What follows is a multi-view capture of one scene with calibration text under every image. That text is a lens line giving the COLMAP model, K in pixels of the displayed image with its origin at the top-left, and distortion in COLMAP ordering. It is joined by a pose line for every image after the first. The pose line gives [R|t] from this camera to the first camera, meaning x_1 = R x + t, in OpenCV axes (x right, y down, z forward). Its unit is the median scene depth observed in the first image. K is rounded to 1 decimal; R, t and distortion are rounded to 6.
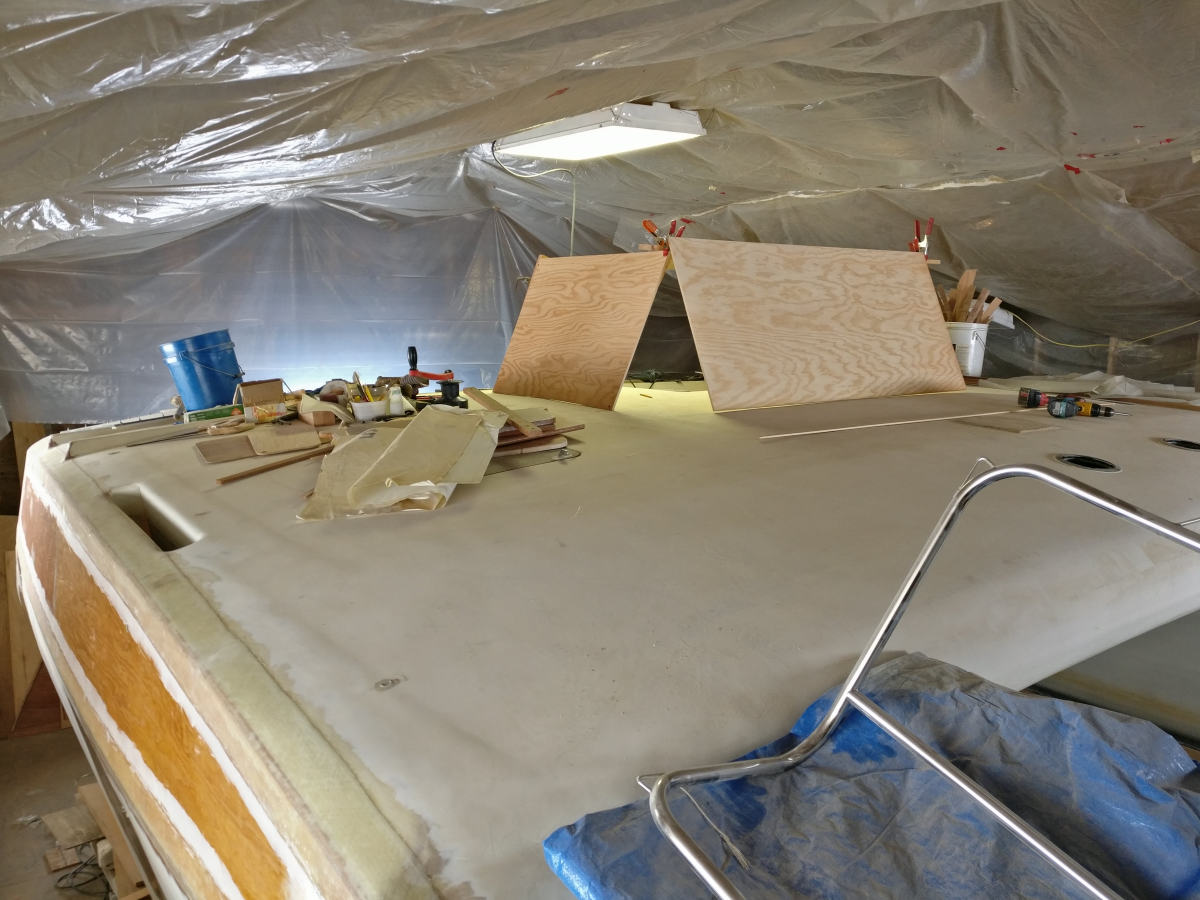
lens RADIAL K [[967.3, 0, 599.4], [0, 967.3, 449.3], [0, 0, 1]] dist [0.043593, 0.023820]
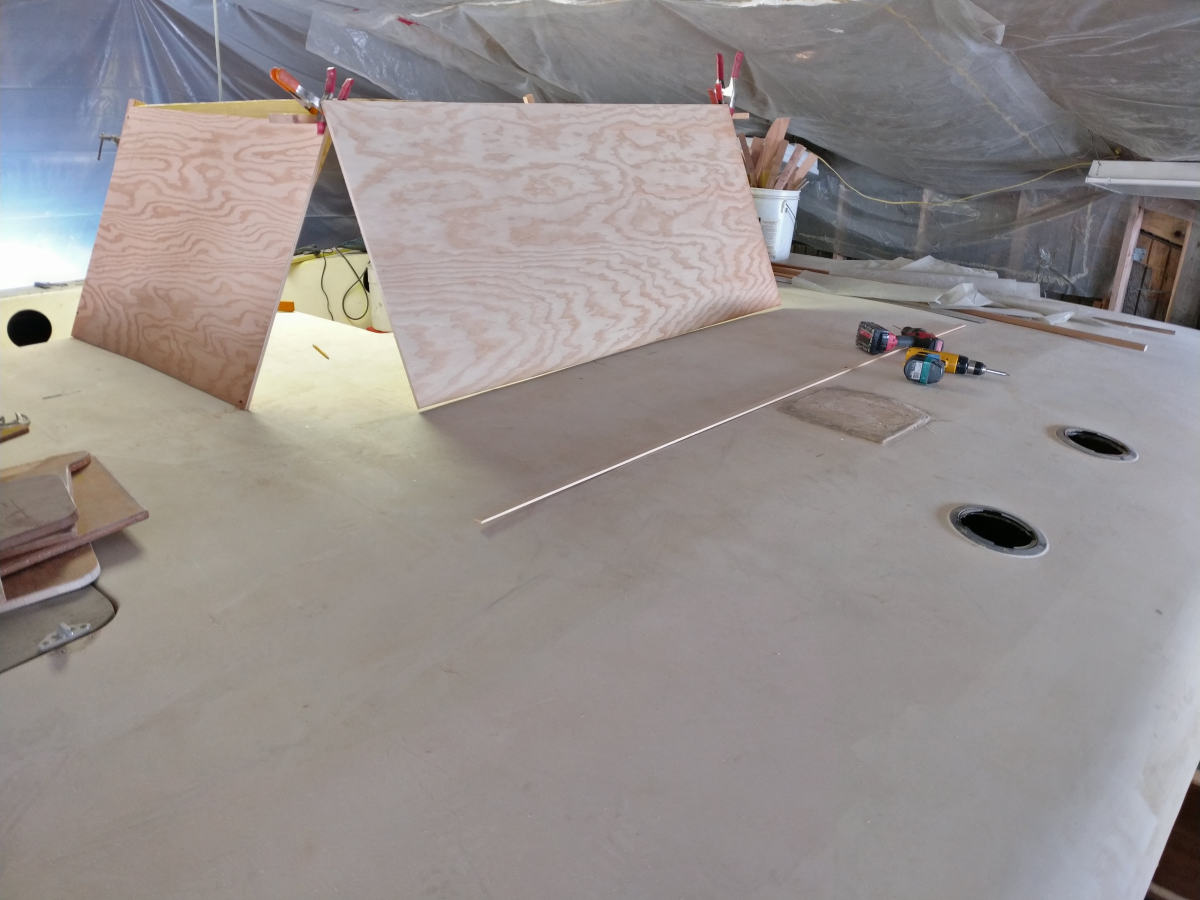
lens RADIAL K [[967.3, 0, 598.3], [0, 967.3, 452.6], [0, 0, 1]] dist [0.043593, 0.023820]
pose [[0.974840, -0.064530, 0.213360, 0.083088], [0.016763, 0.975692, 0.218505, -0.123671], [-0.222274, -0.209431, 0.952225, 0.330639]]
